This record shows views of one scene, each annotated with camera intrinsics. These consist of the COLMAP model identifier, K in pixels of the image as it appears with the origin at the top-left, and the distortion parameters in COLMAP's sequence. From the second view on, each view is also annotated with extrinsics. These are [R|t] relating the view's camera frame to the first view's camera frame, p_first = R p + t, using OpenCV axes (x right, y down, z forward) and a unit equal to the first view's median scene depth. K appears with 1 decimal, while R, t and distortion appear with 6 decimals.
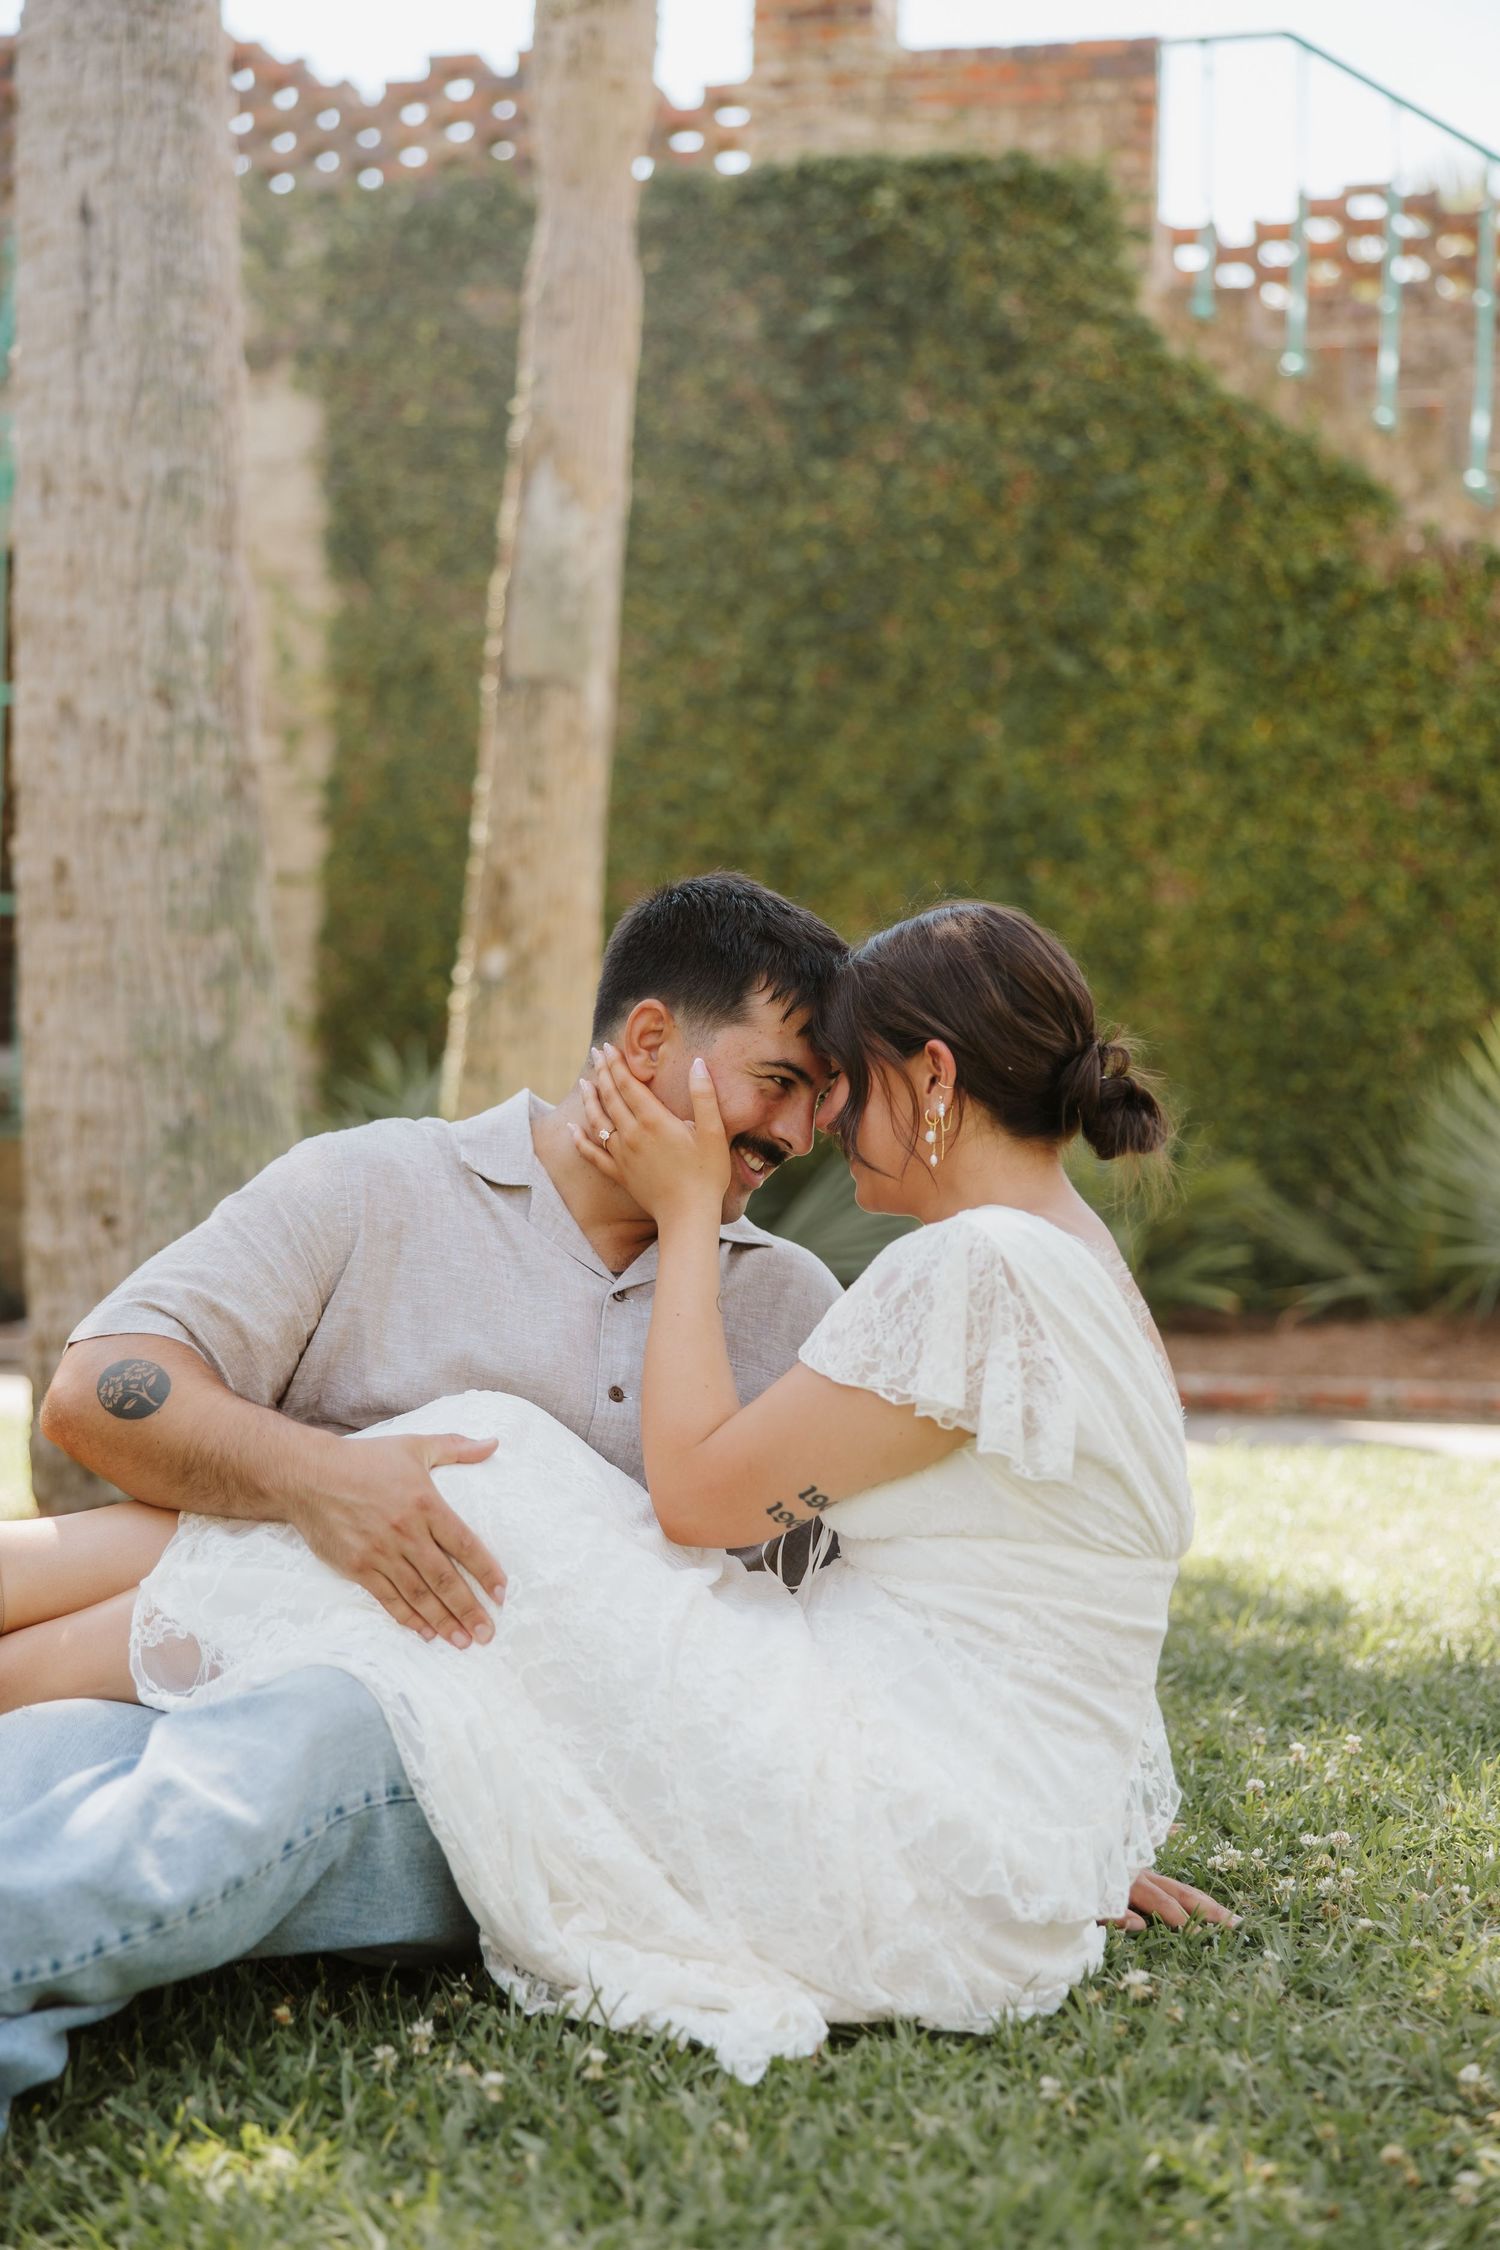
lens RADIAL K [[3358.4, 0, 750.0], [0, 3358.4, 1125.0], [0, 0, 1]] dist [0.016933, -0.060028]
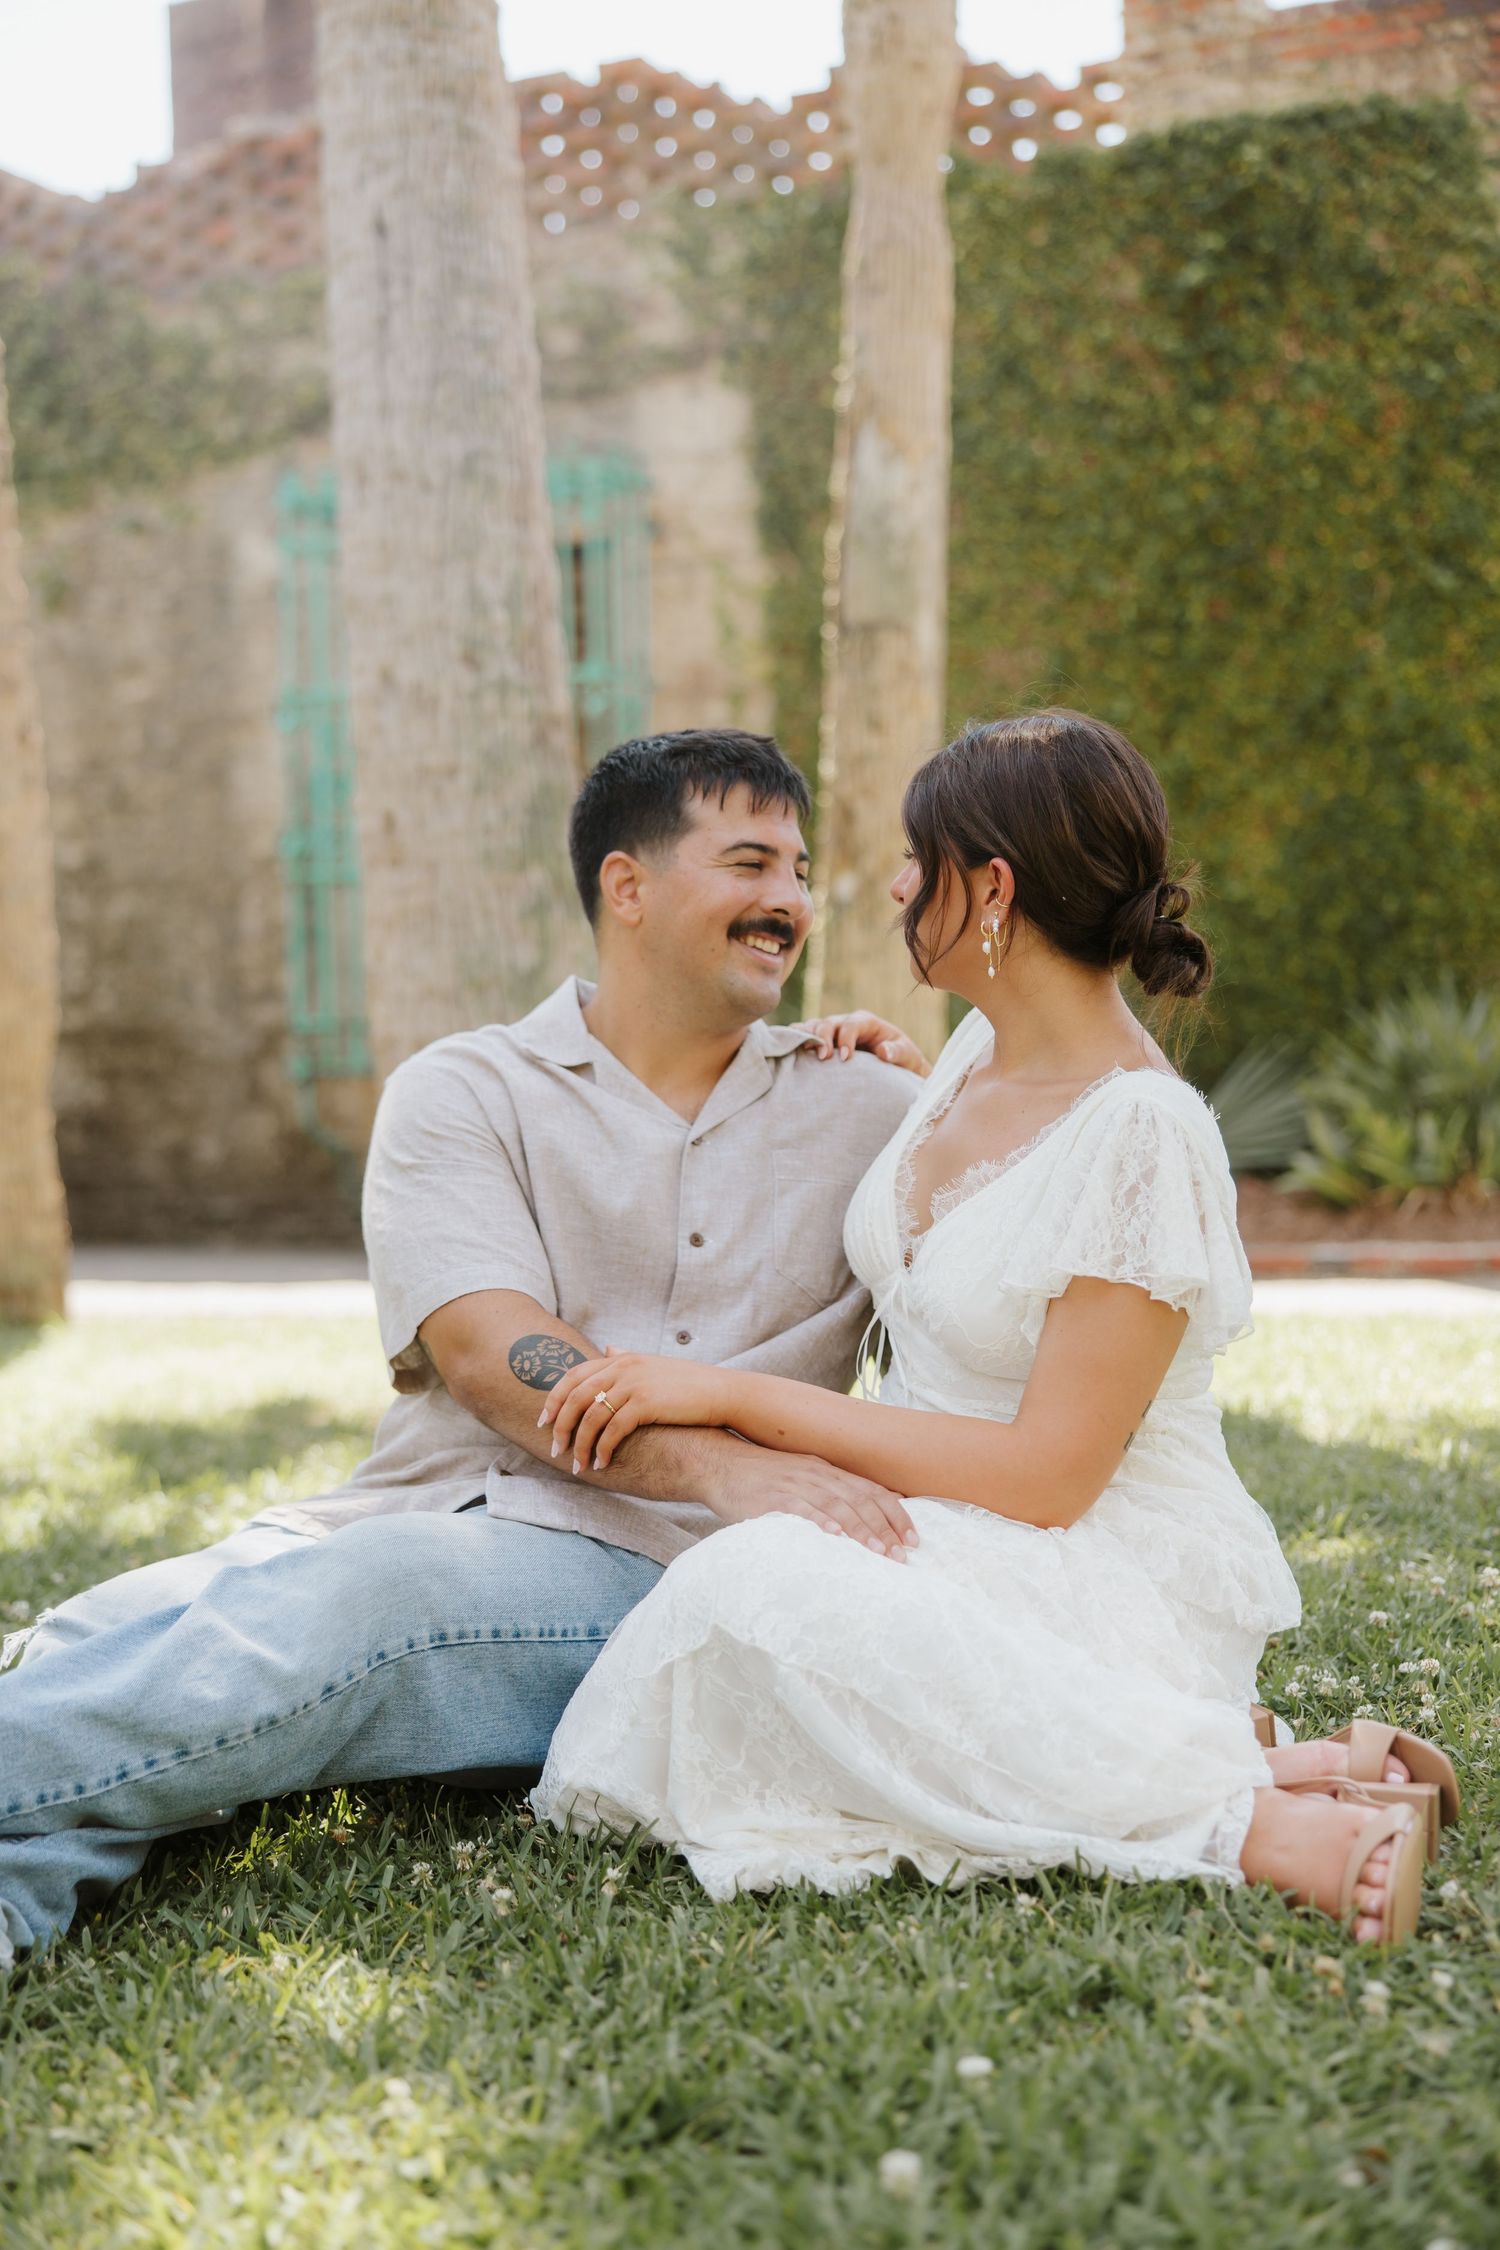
lens RADIAL K [[3029.4, 0, 750.0], [0, 3029.4, 1125.0], [0, 0, 1]] dist [0.018454, 0.024883]
pose [[0.982200, -0.045521, -0.182240, 0.045373], [0.049872, 0.998568, 0.019363, 0.005471], [0.181097, -0.028107, 0.983063, 0.015215]]
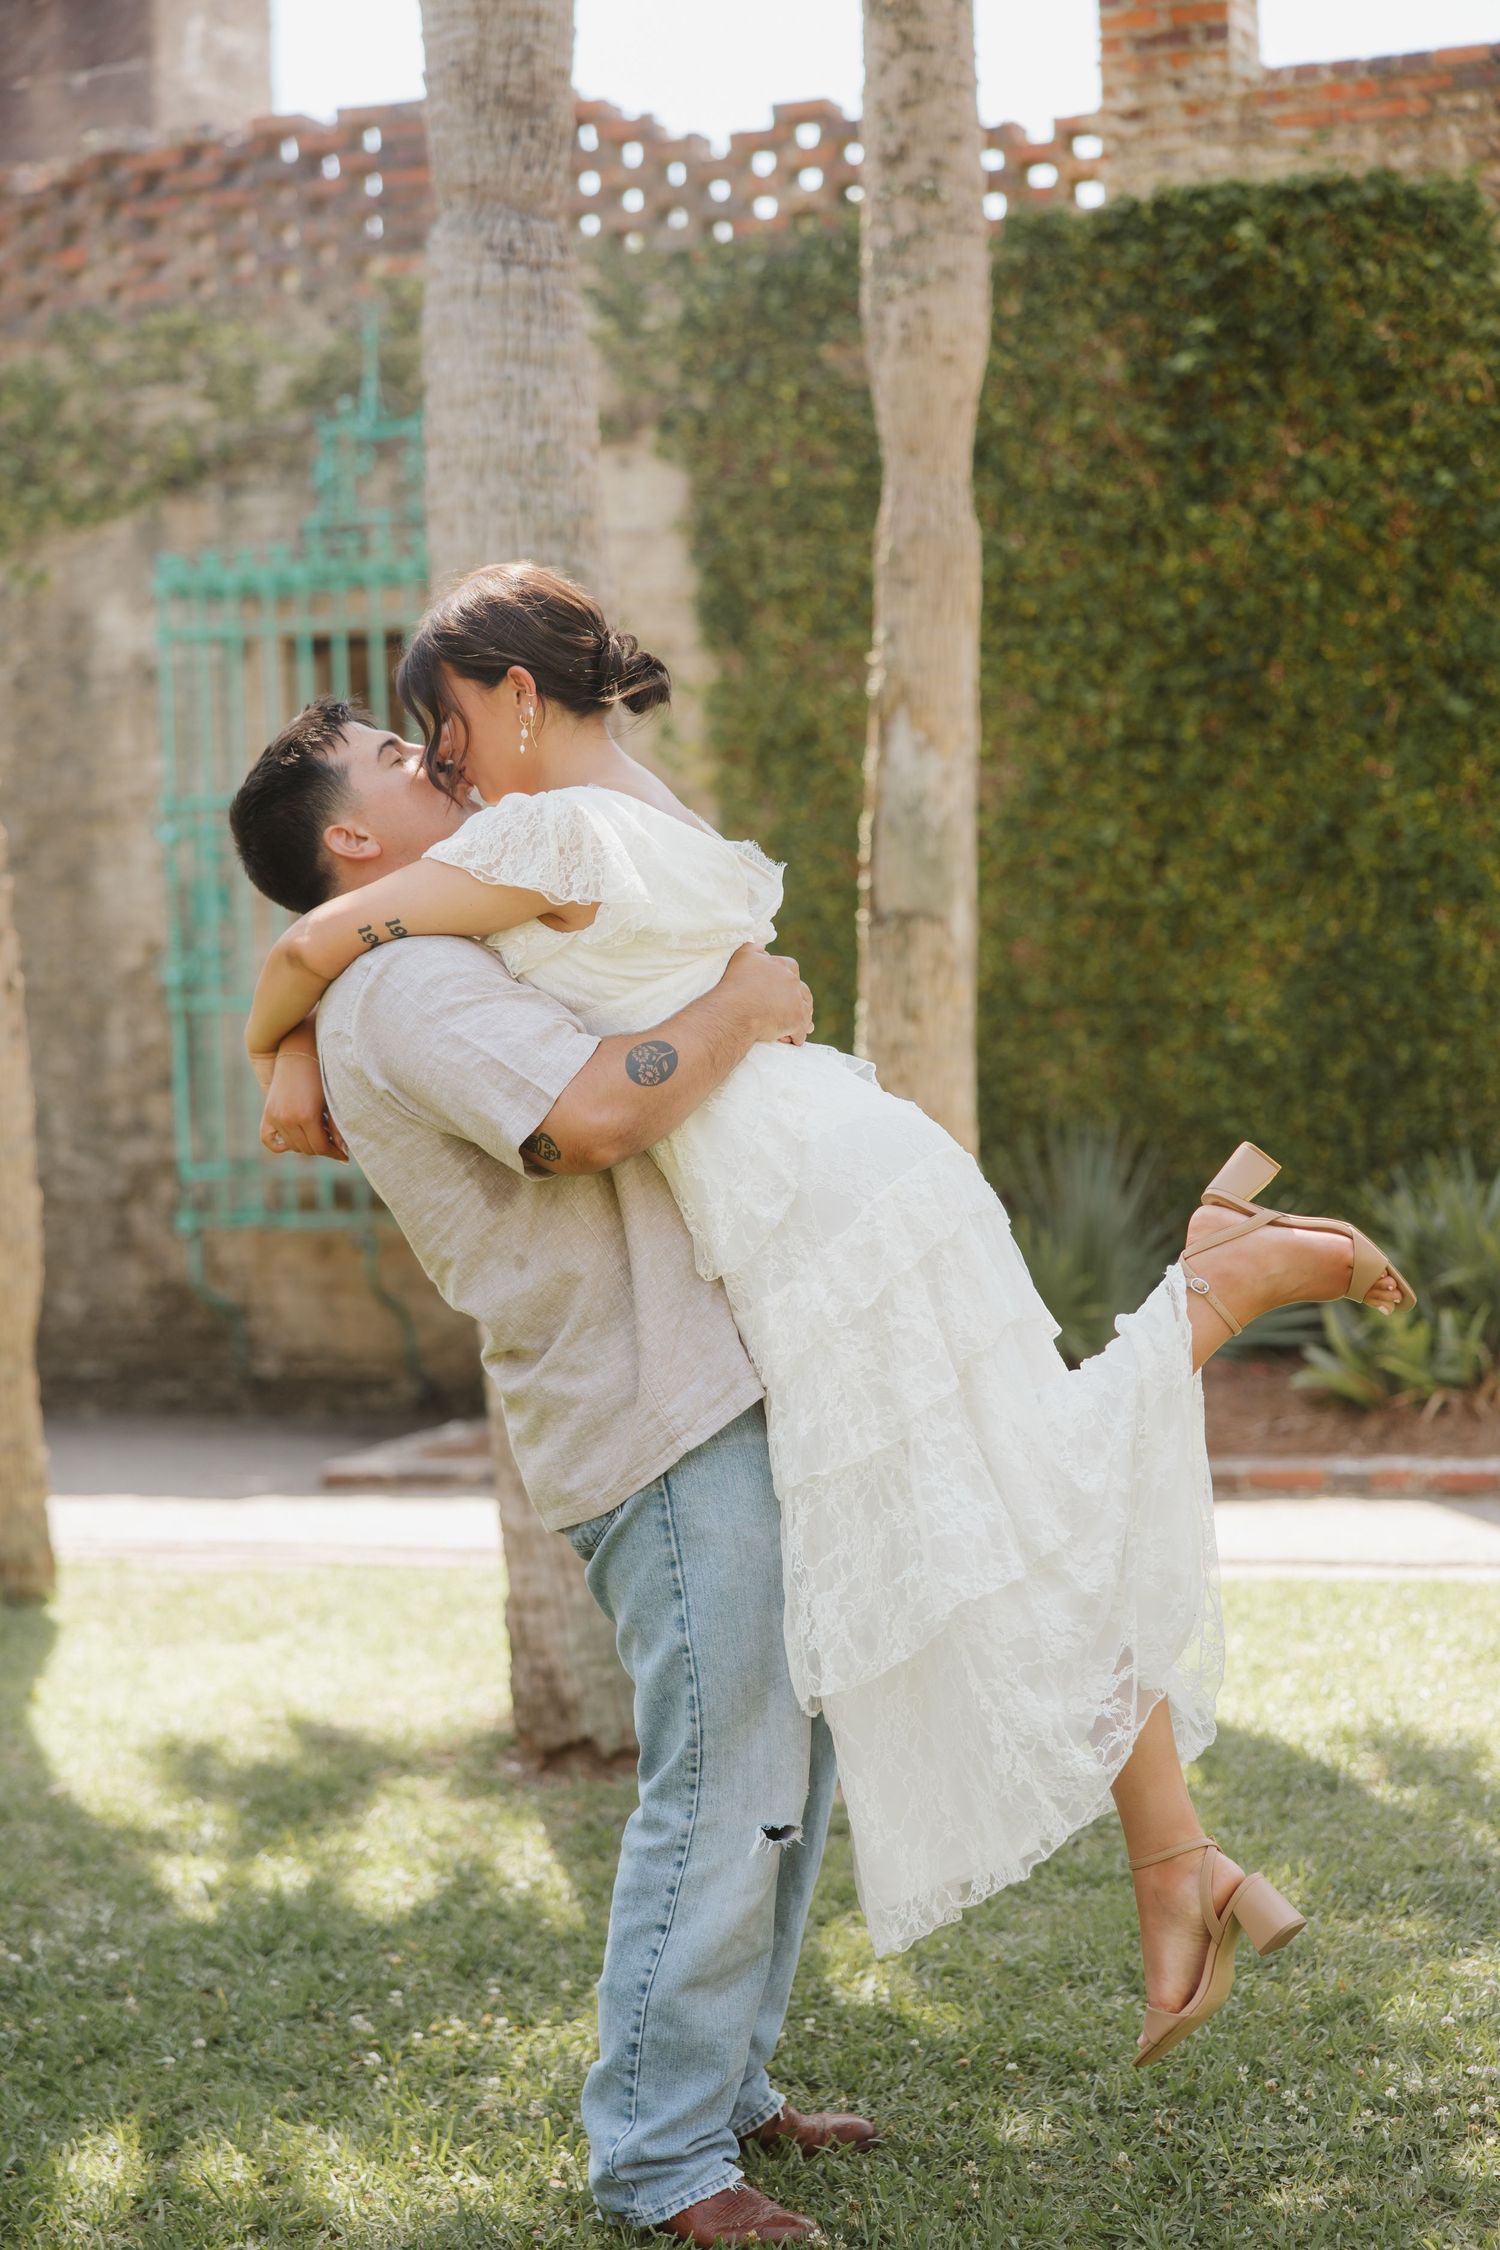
lens RADIAL K [[4150.7, 0, 748.2], [0, 4150.7, 1088.6], [0, 0, 1]] dist [0.038597, -0.011098]
pose [[0.991062, -0.053081, -0.122387, 0.031374], [0.059001, 0.997231, 0.045263, -0.090876], [0.119646, -0.052080, 0.991450, -0.226366]]
